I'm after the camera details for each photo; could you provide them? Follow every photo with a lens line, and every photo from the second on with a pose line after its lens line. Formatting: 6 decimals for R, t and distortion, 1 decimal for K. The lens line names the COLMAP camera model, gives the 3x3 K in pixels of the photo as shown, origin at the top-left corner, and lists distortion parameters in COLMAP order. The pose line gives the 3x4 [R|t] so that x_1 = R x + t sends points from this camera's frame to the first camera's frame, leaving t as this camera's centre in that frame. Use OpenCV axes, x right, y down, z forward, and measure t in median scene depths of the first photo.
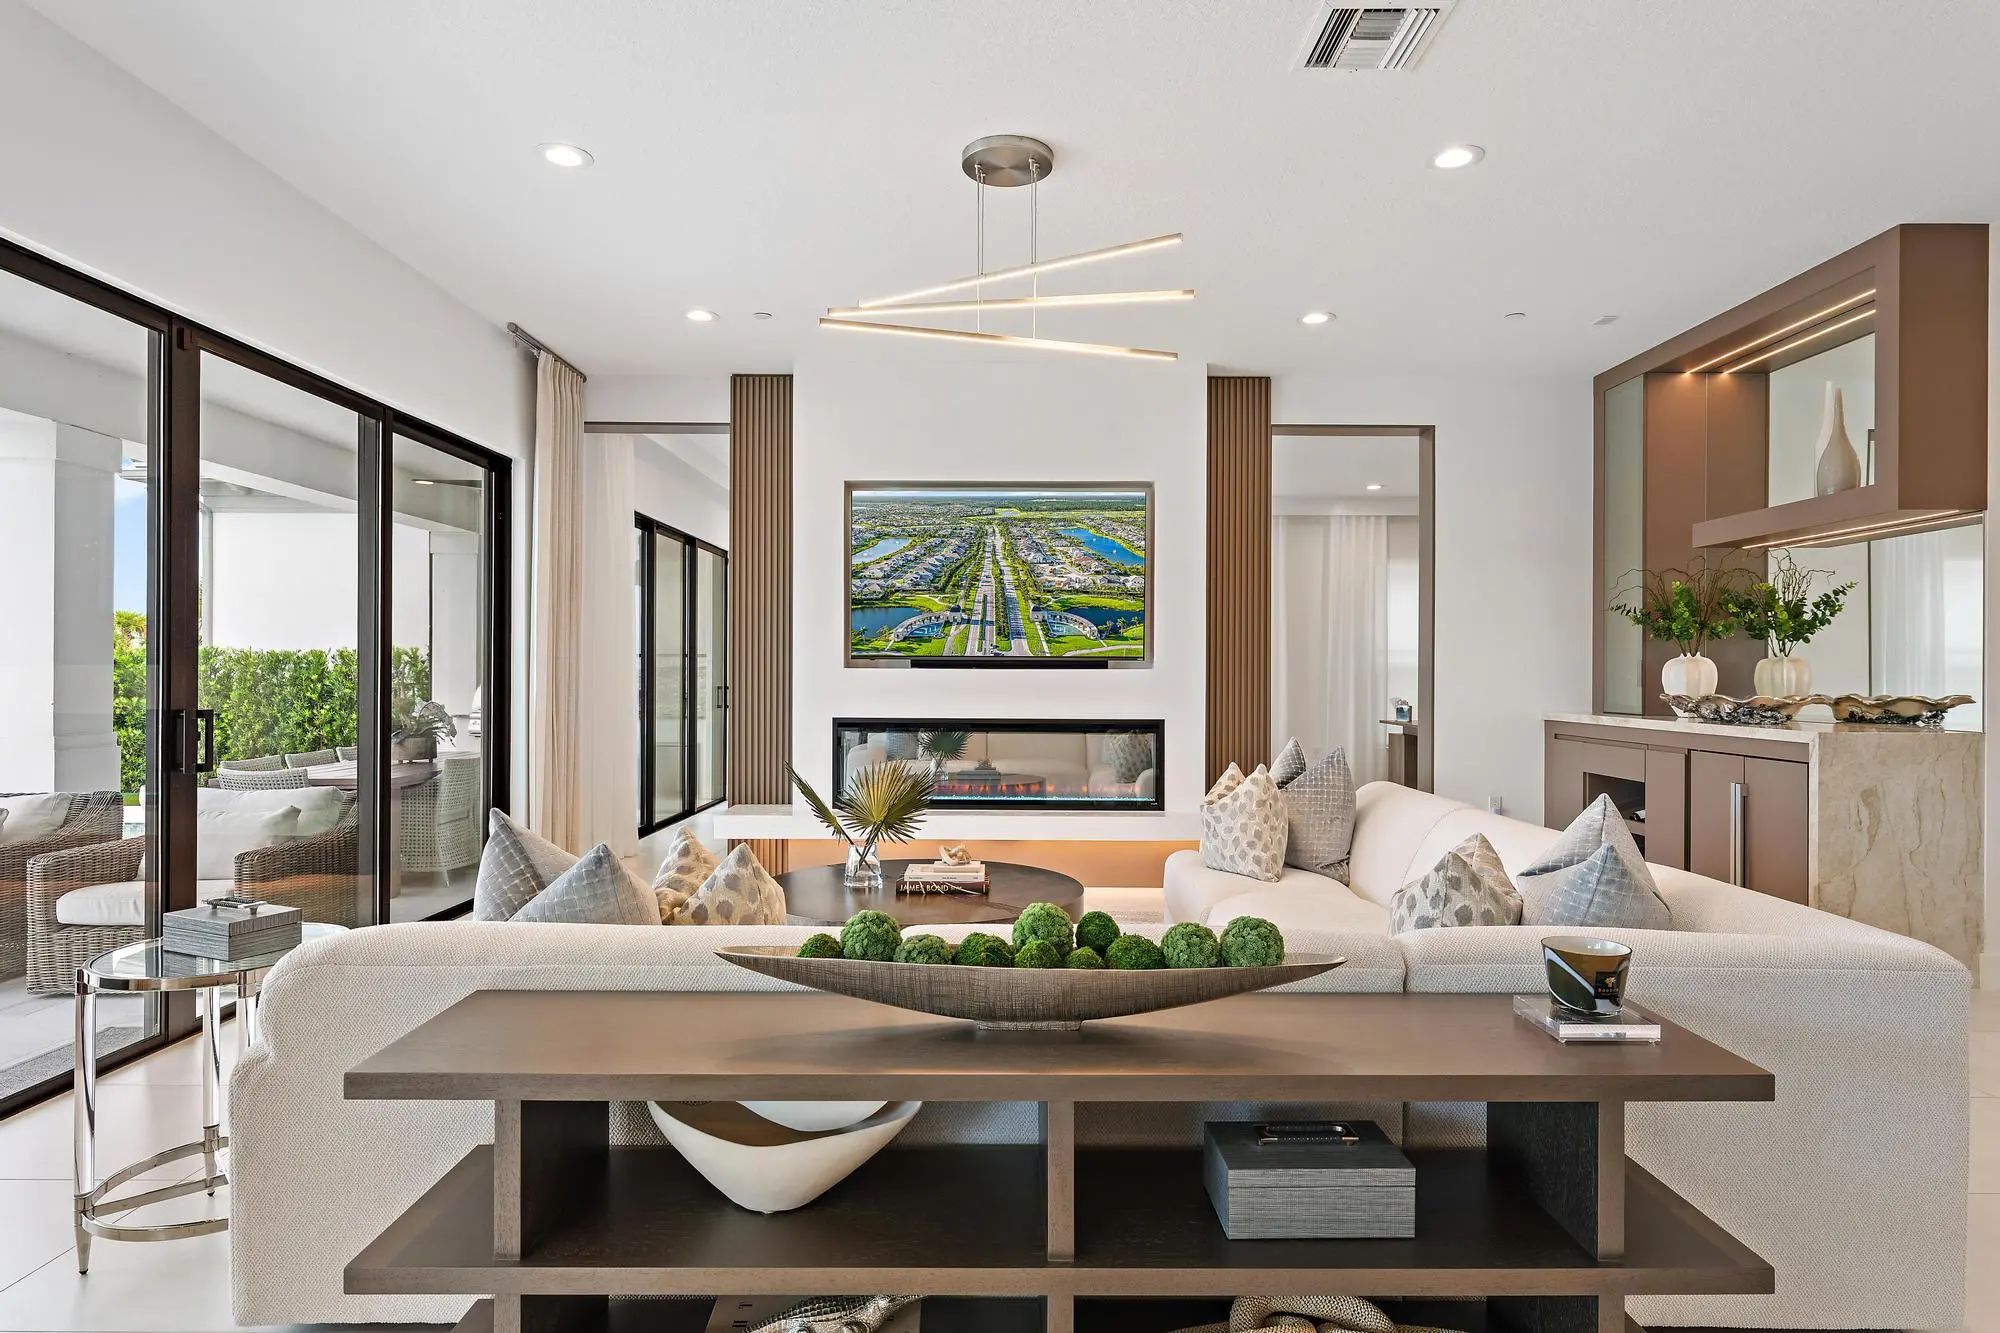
lens RADIAL K [[1114.8, 0, 999.8], [0, 1114.8, 669.8], [0, 0, 1]] dist [-0.000033, 0.000424]
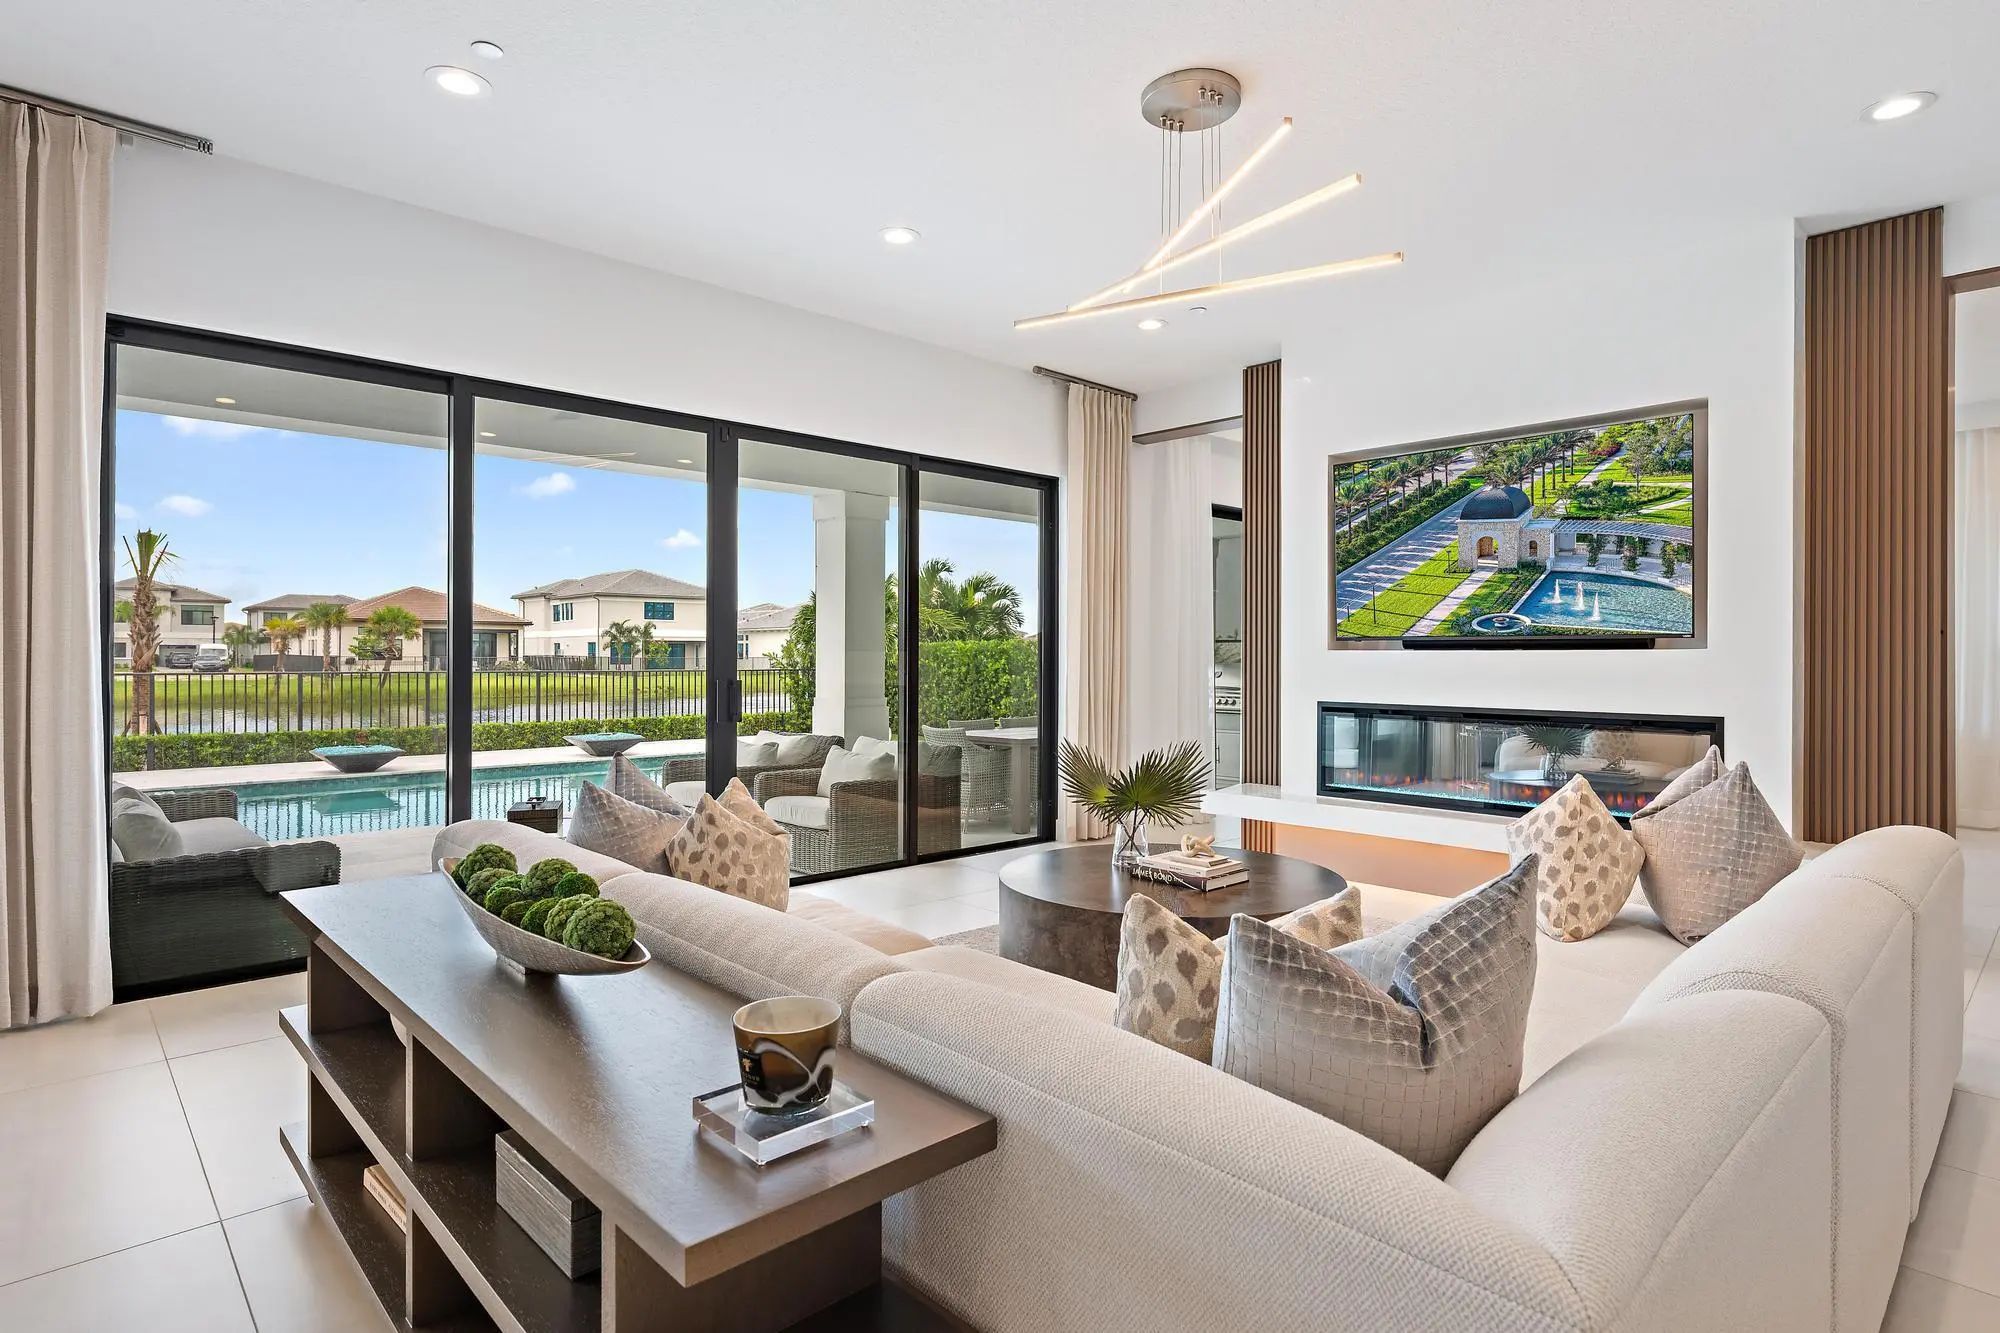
lens RADIAL K [[1031.2, 0, 995.6], [0, 1031.2, 656.4], [0, 0, 1]] dist [0.001332, 0.000505]
pose [[0.695919, -0.001210, -0.718119, 0.301735], [0.002325, 0.999997, 0.000568, 0.002550], [0.718117, -0.002065, 0.695920, 0.171434]]
